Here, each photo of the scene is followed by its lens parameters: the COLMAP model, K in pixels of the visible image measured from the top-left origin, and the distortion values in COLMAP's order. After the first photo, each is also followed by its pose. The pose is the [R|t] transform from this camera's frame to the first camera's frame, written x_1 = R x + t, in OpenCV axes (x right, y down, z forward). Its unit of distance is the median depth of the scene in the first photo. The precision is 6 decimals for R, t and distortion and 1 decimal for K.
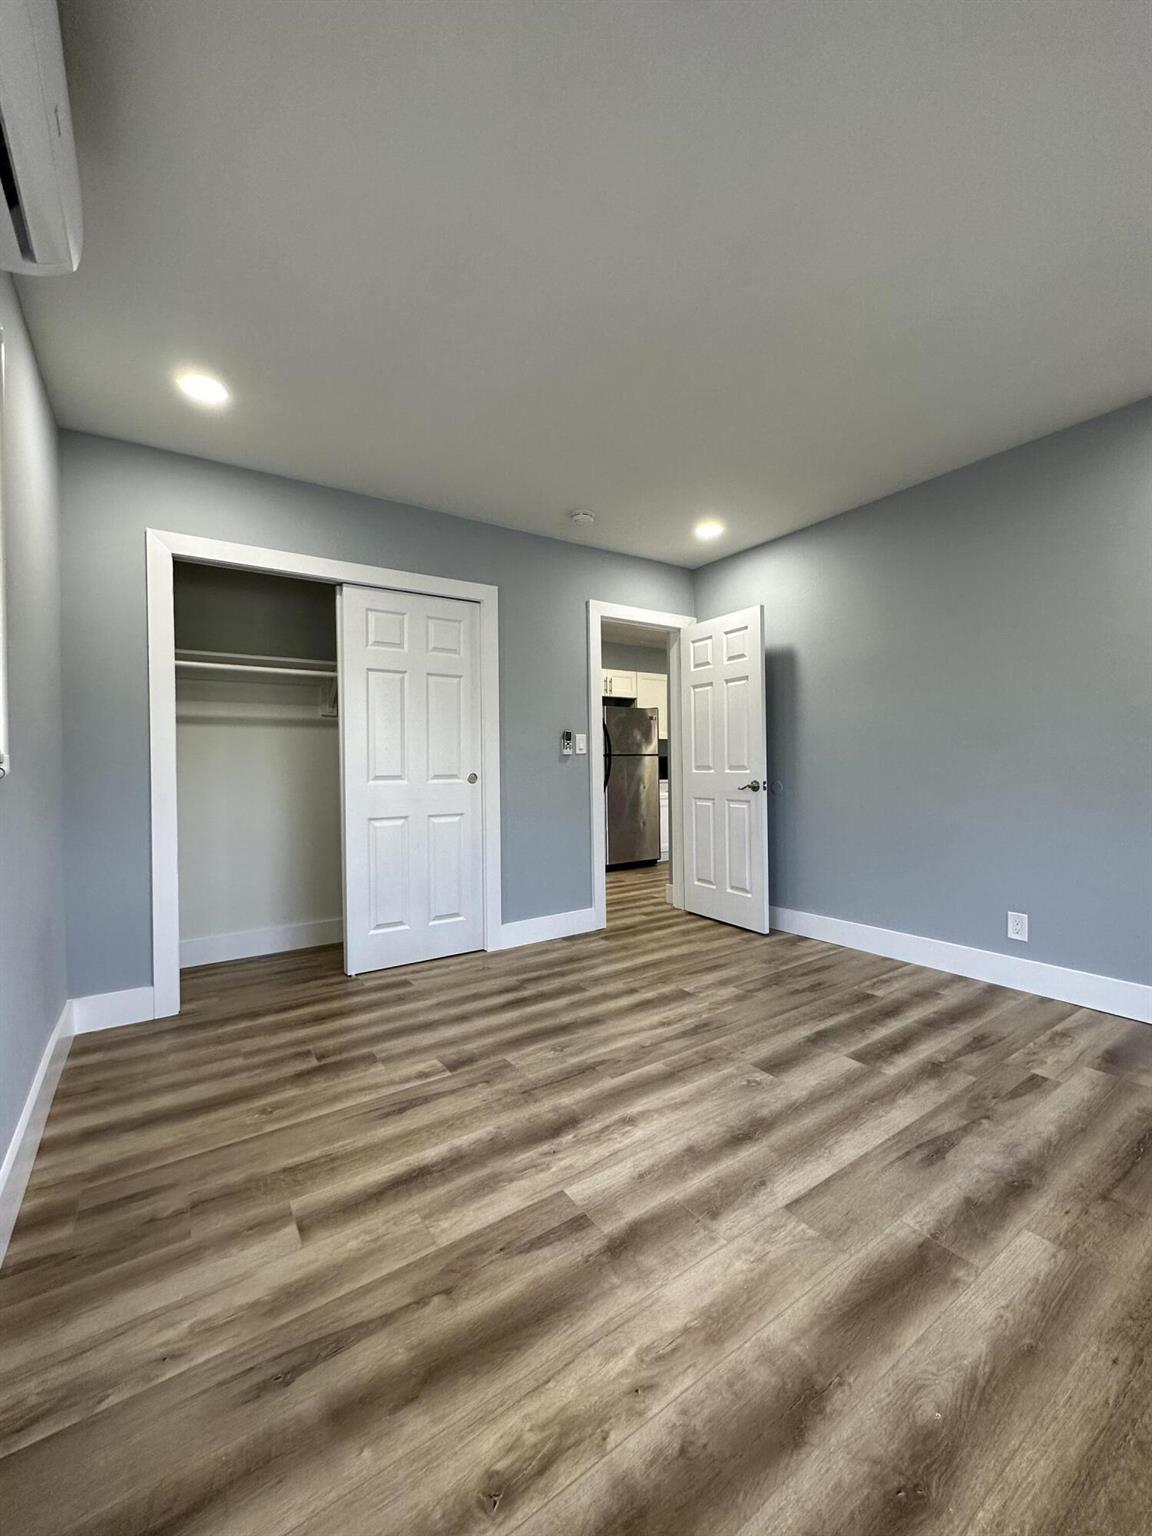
lens RADIAL K [[613.5, 0, 576.0], [0, 613.5, 768.0], [0, 0, 1]] dist [-0.000113, 0.000183]
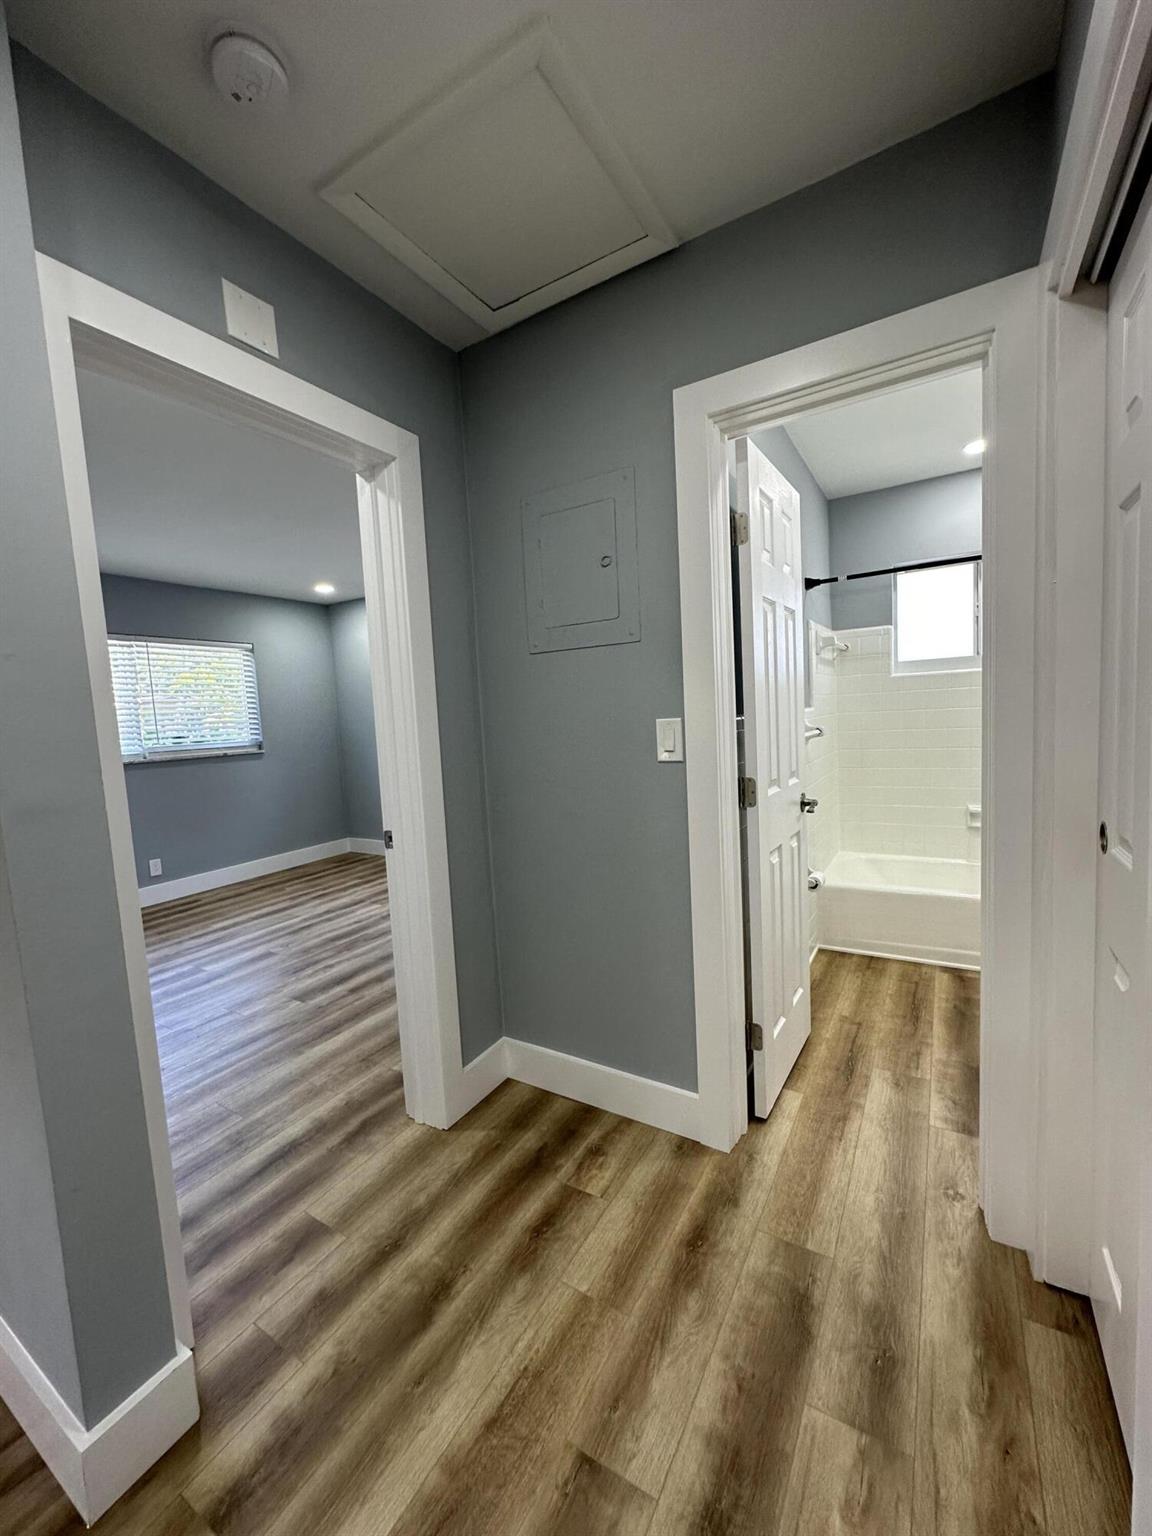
lens RADIAL K [[613.5, 0, 576.0], [0, 613.5, 768.0], [0, 0, 1]] dist [-0.000113, 0.000183]
pose [[-0.907205, 0.098696, -0.408948, 0.211177], [0.064407, 0.993215, 0.096825, -0.132294], [0.415729, 0.061501, -0.907407, 3.147943]]
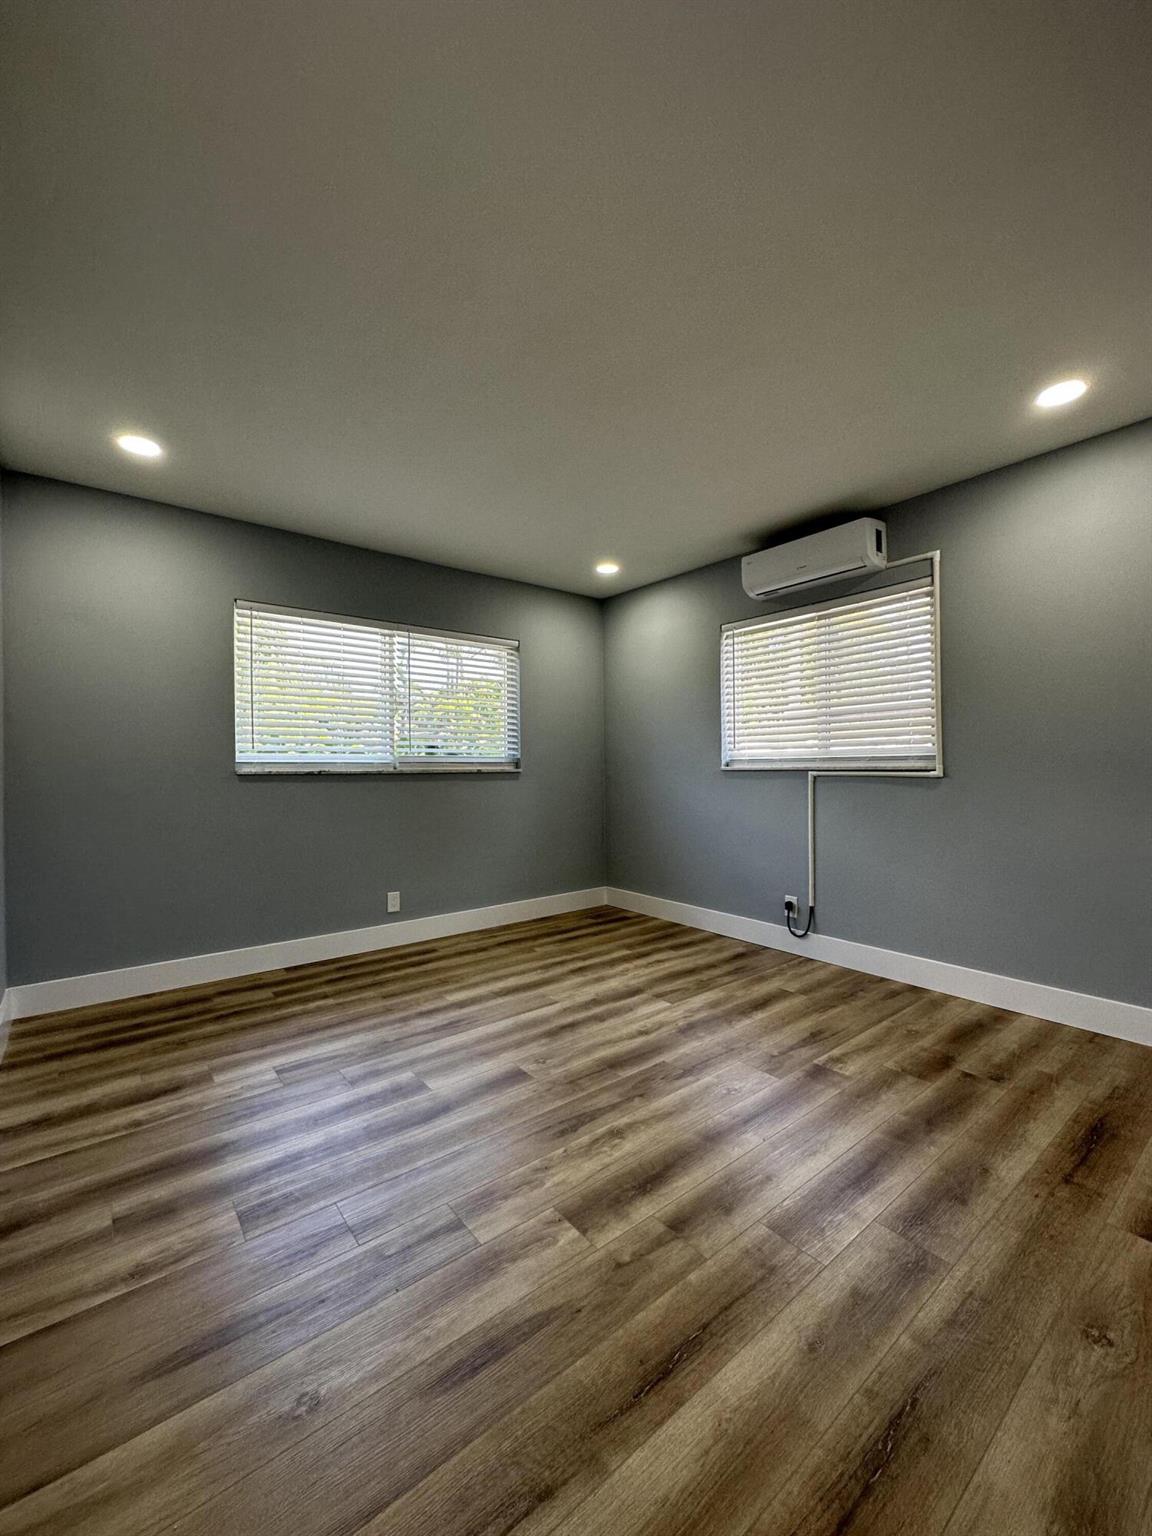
lens RADIAL K [[613.5, 0, 576.0], [0, 613.5, 768.0], [0, 0, 1]] dist [-0.000113, 0.000183]
pose [[-0.997207, 0.023981, -0.070737, 0.310188], [0.023871, 0.999712, 0.002402, -0.036800], [0.070774, 0.000707, -0.997492, 2.285768]]
